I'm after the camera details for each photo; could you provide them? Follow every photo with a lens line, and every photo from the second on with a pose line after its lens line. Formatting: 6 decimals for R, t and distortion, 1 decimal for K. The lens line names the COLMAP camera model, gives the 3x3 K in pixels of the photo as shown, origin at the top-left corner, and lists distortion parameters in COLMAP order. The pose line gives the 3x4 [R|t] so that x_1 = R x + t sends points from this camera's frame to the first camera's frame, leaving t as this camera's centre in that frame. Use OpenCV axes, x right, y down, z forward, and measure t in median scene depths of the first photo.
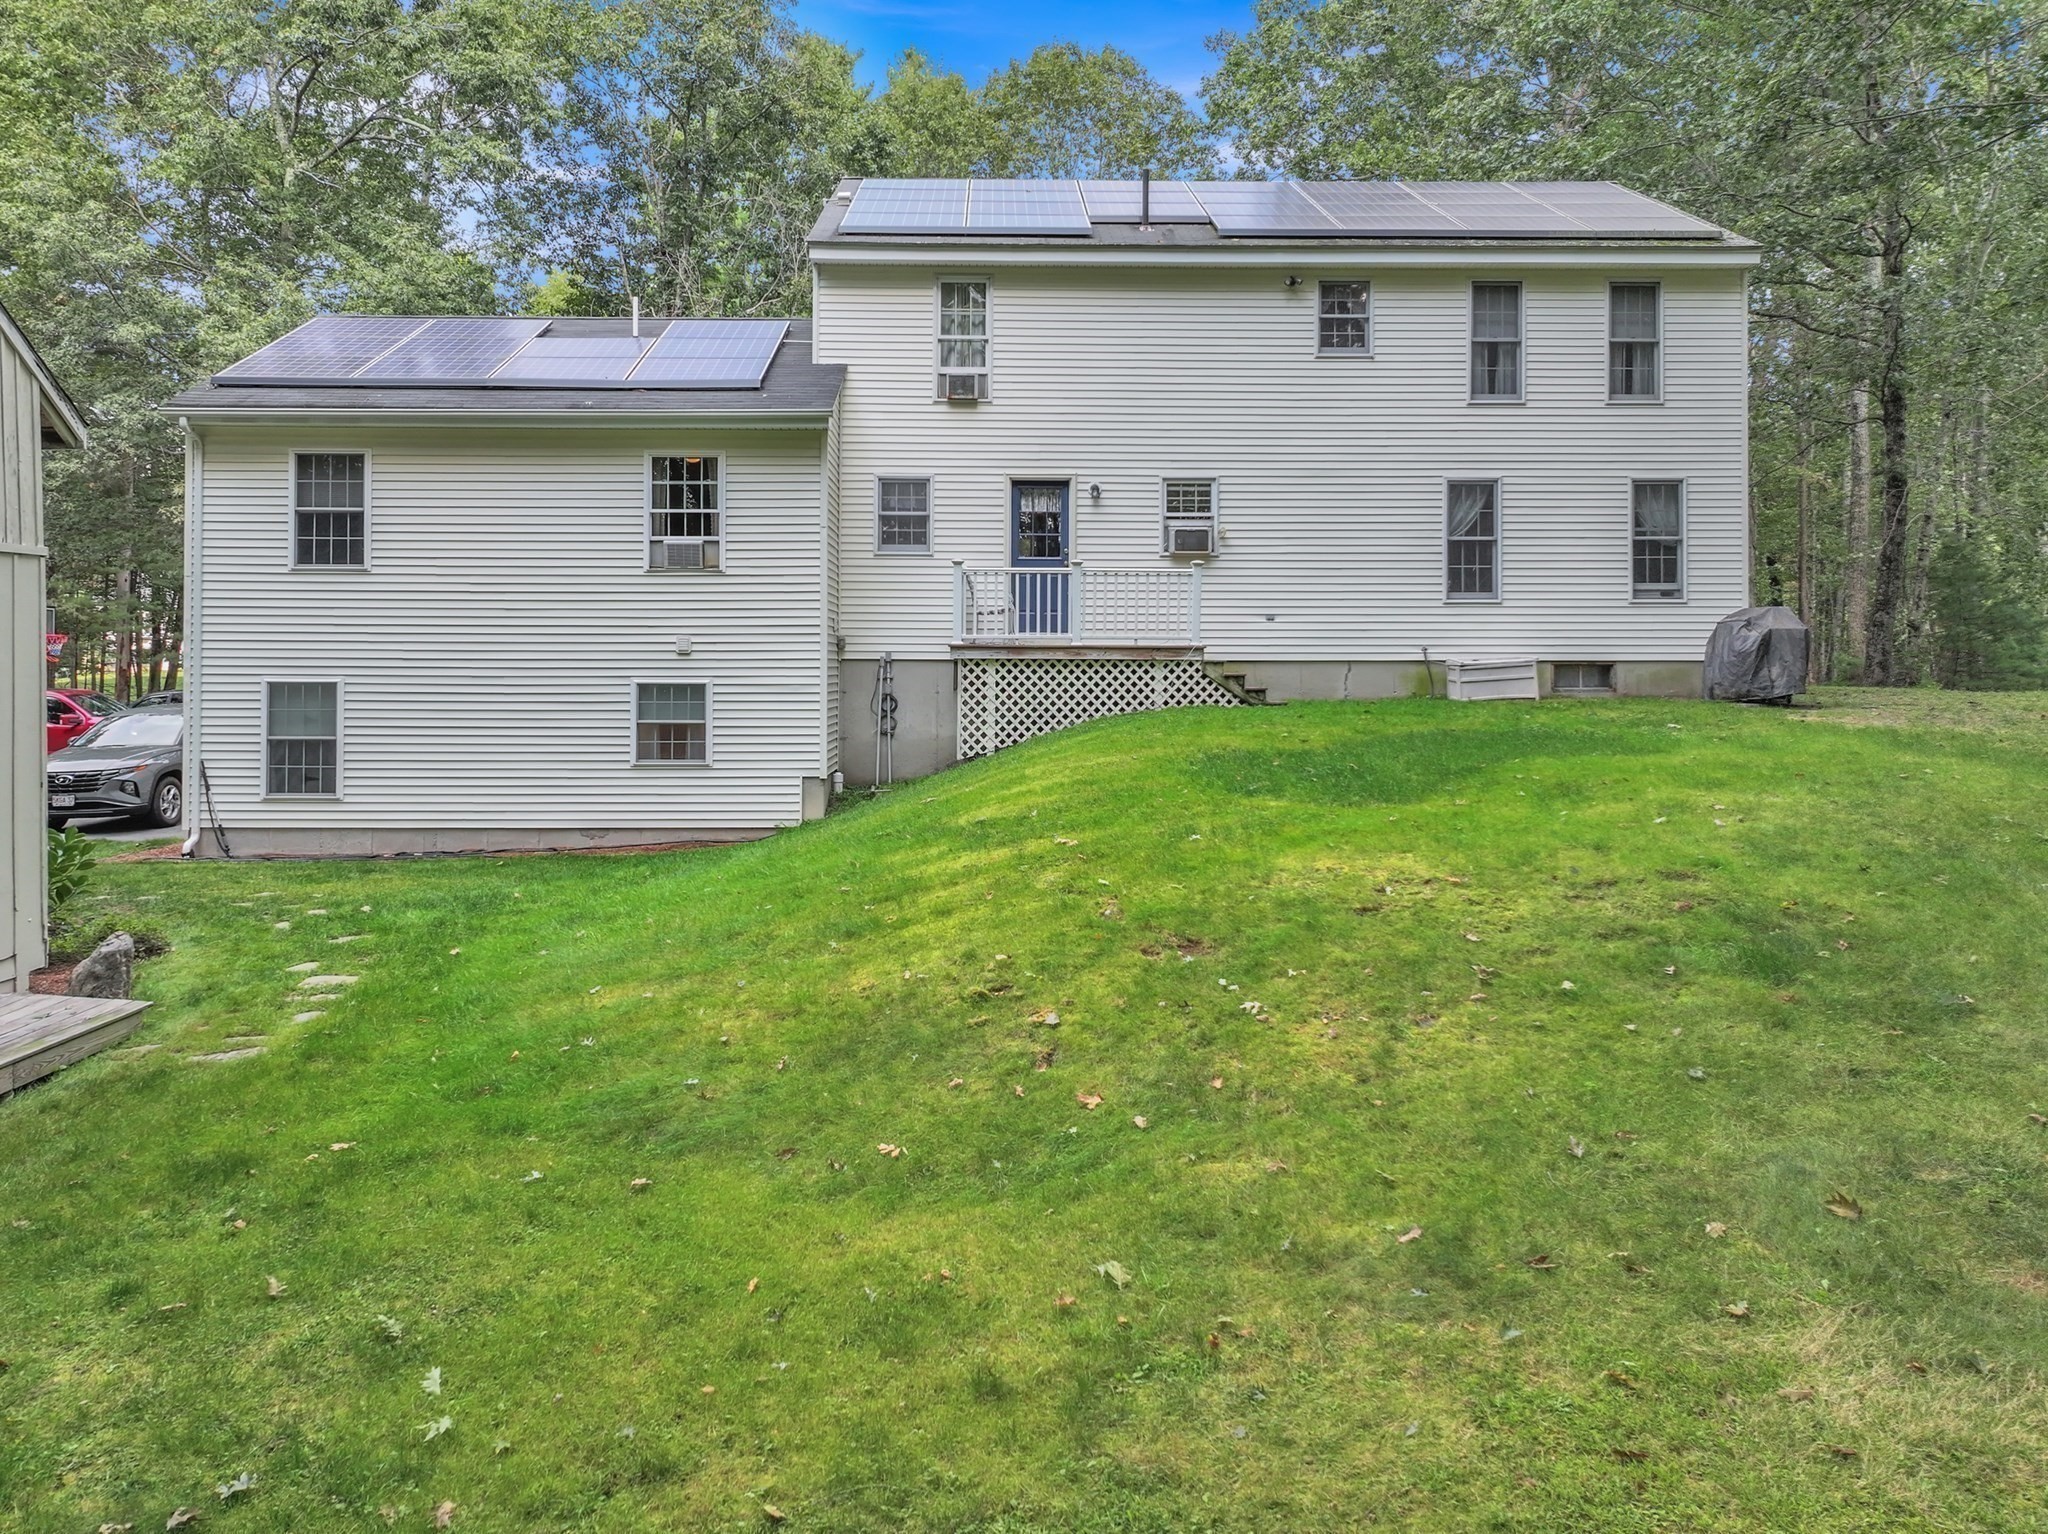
lens RADIAL K [[1486.5, 0, 1024.0], [0, 1486.5, 767.0], [0, 0, 1]] dist [0.033346, 0.000315]
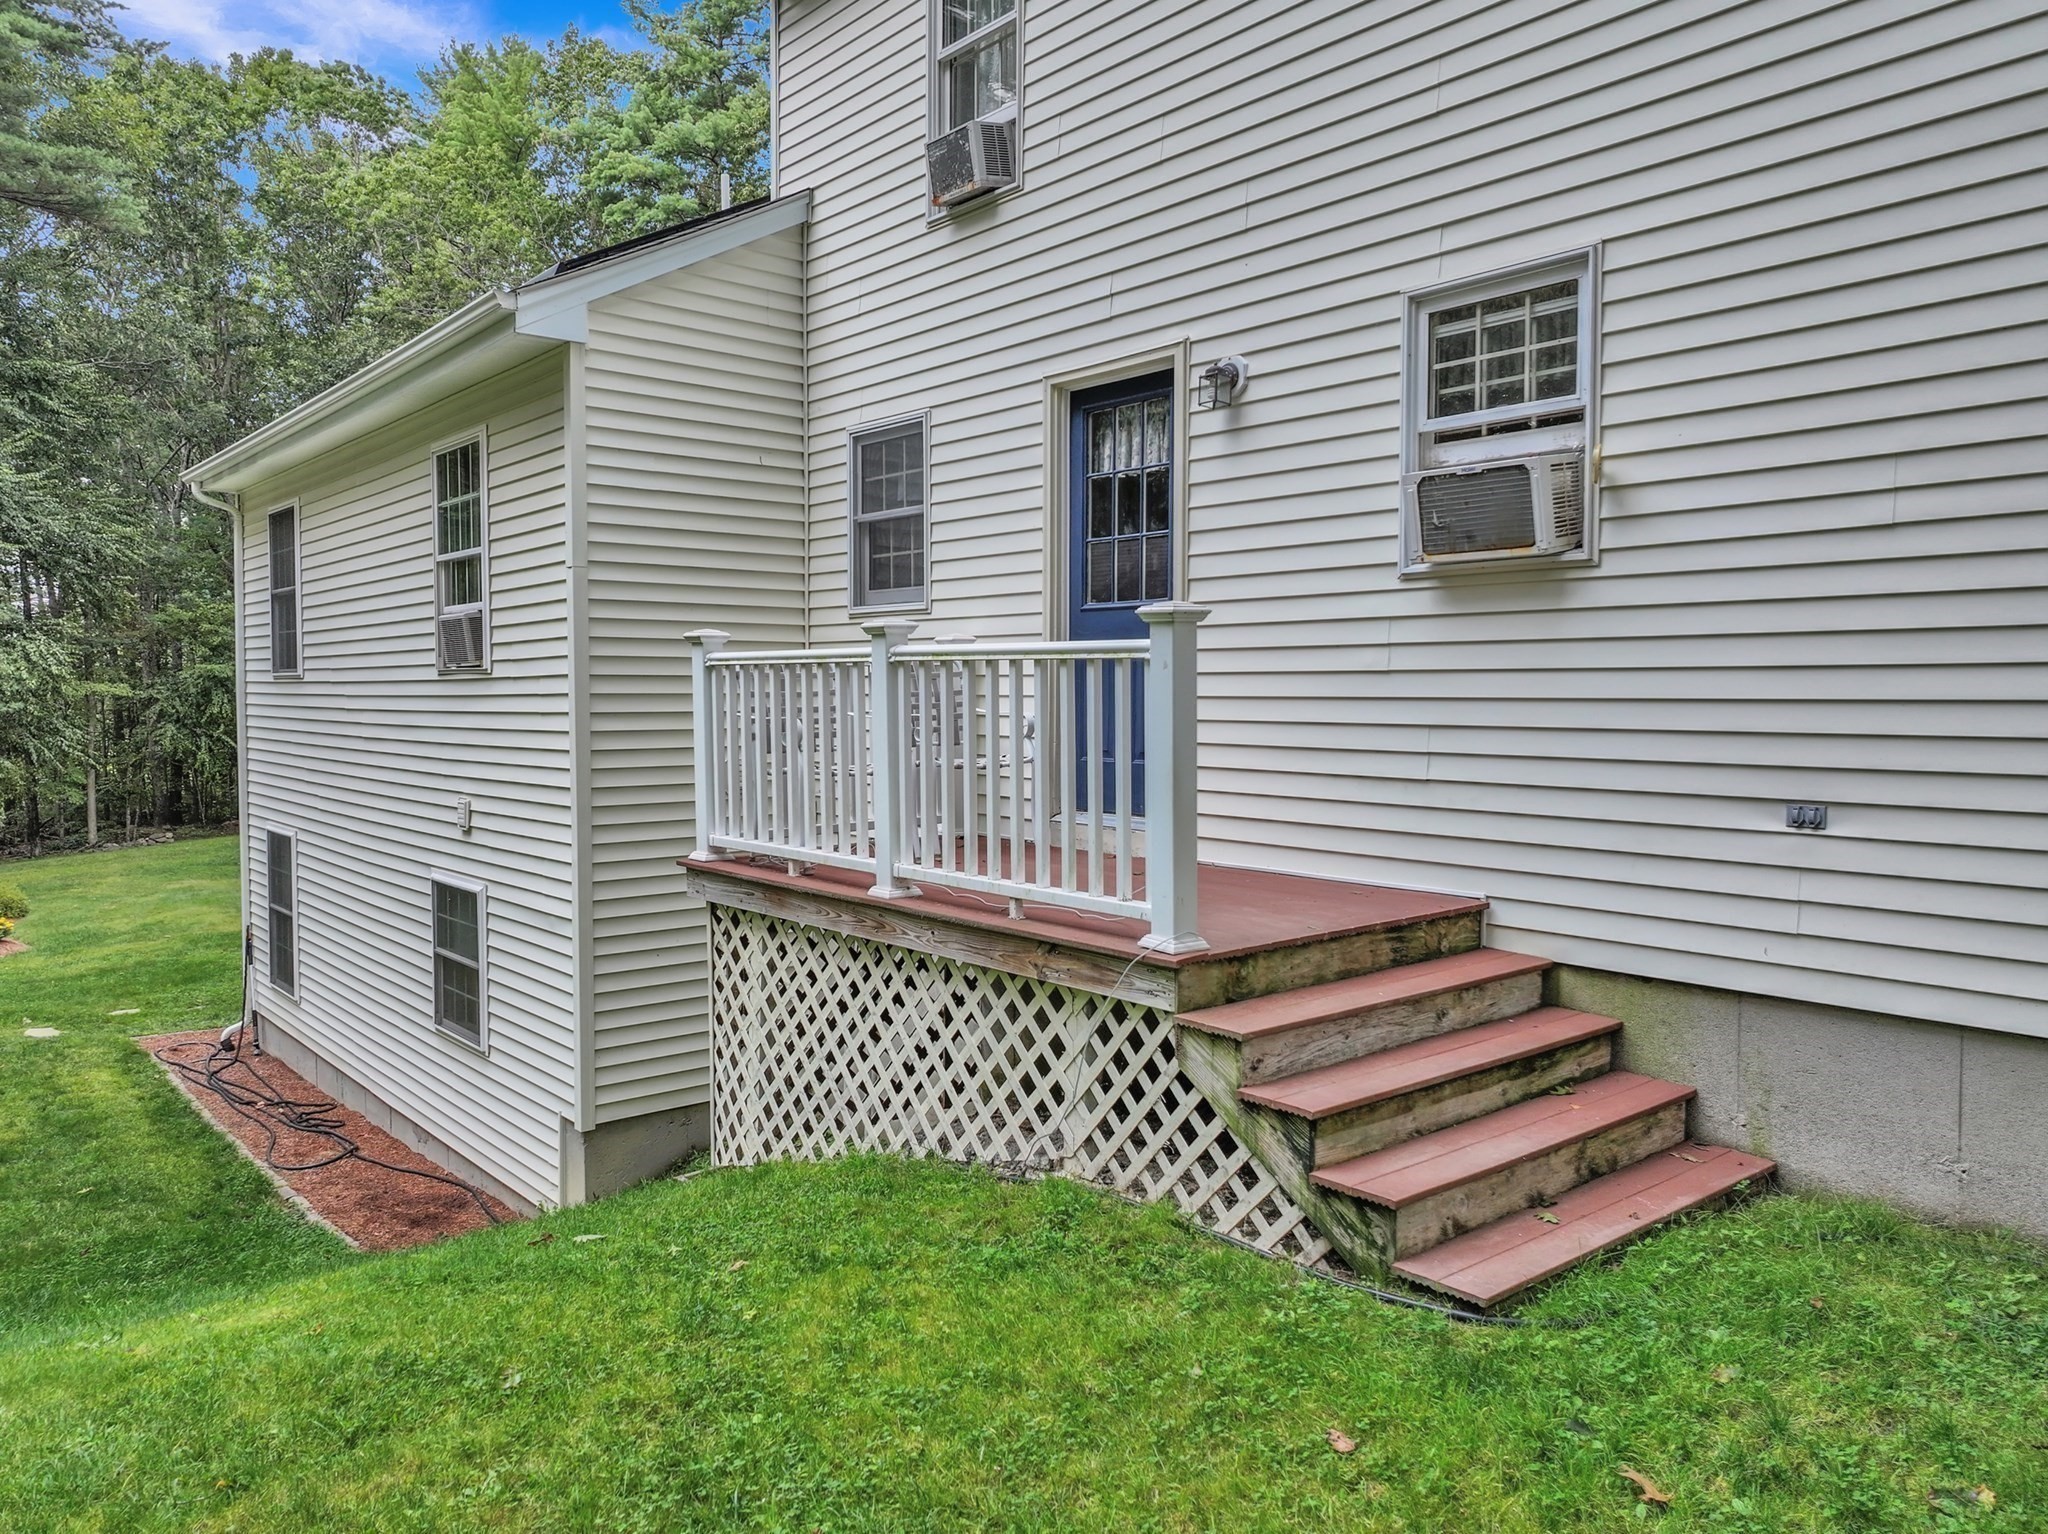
lens RADIAL K [[1486.5, 0, 1024.0], [0, 1486.5, 767.0], [0, 0, 1]] dist [0.033346, 0.000315]
pose [[0.605828, 0.042763, -0.794446, 0.280044], [-0.043204, 0.998849, 0.020818, -0.109551], [0.794422, 0.021711, 0.606978, 0.780543]]
